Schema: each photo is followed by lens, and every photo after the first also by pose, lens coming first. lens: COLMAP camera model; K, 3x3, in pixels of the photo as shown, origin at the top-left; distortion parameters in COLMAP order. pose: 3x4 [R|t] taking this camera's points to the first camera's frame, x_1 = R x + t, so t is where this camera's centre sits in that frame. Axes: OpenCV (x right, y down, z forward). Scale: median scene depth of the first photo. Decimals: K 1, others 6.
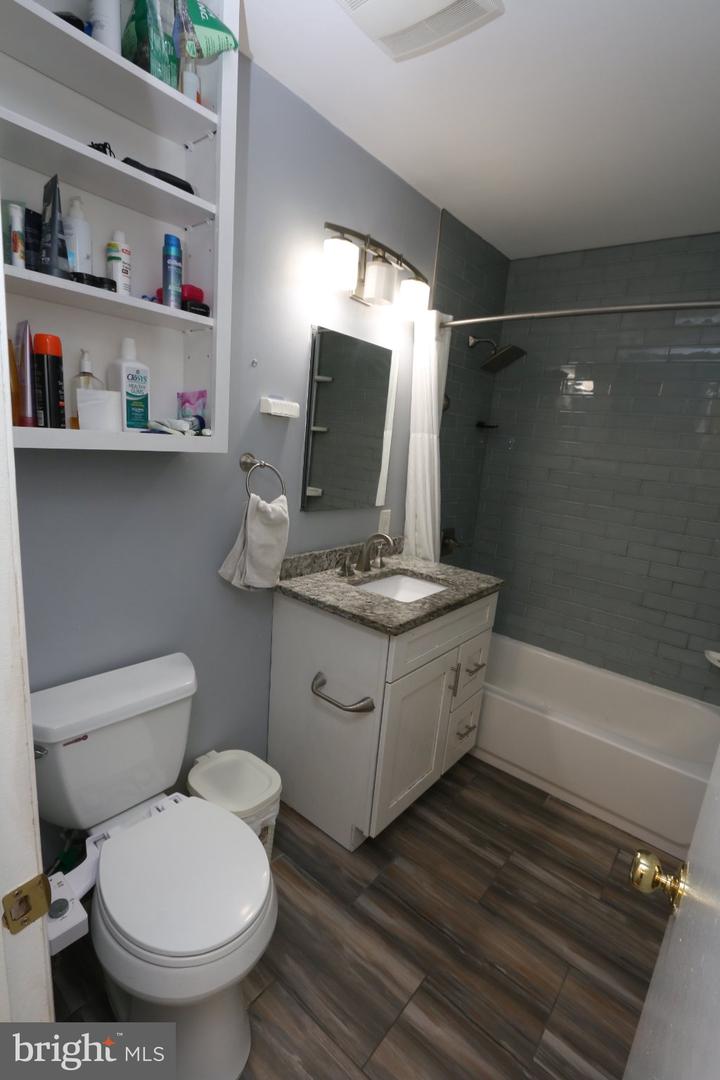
lens RADIAL K [[498.4, 0, 360.1], [0, 498.4, 545.1], [0, 0, 1]] dist [-0.019464, 0.000955]
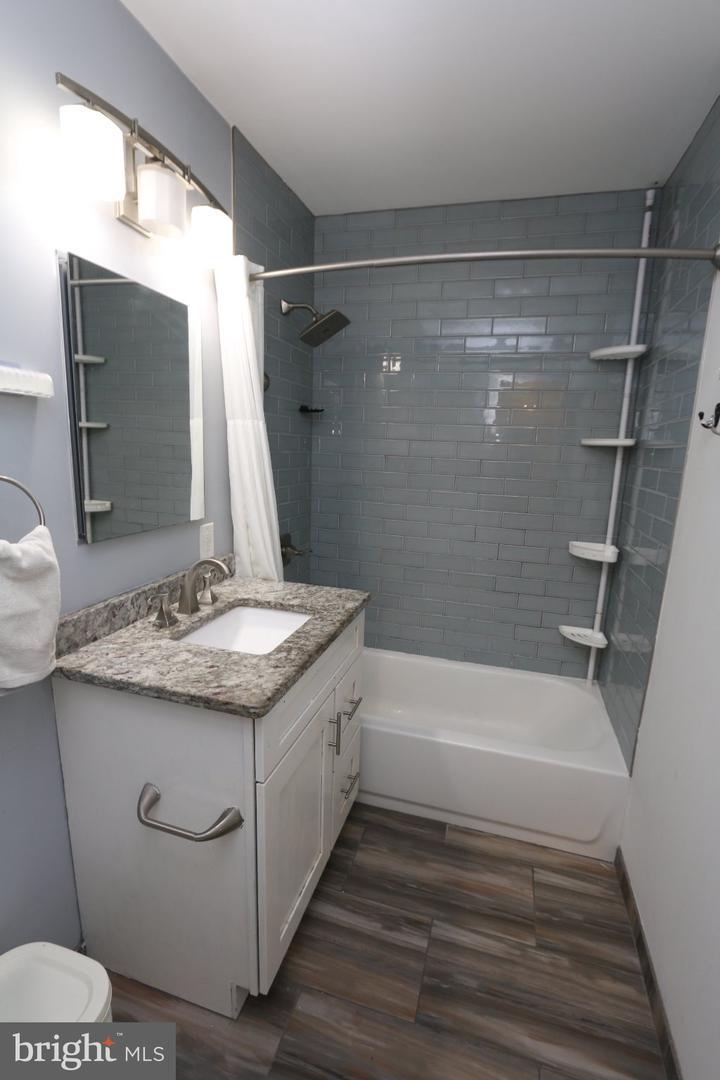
lens RADIAL K [[498.4, 0, 360.1], [0, 498.4, 545.1], [0, 0, 1]] dist [-0.019464, 0.000955]
pose [[0.921057, -0.131917, 0.366405, -0.017836], [0.129075, 0.991107, 0.032363, -0.038502], [-0.367416, 0.017486, 0.929892, 0.250869]]
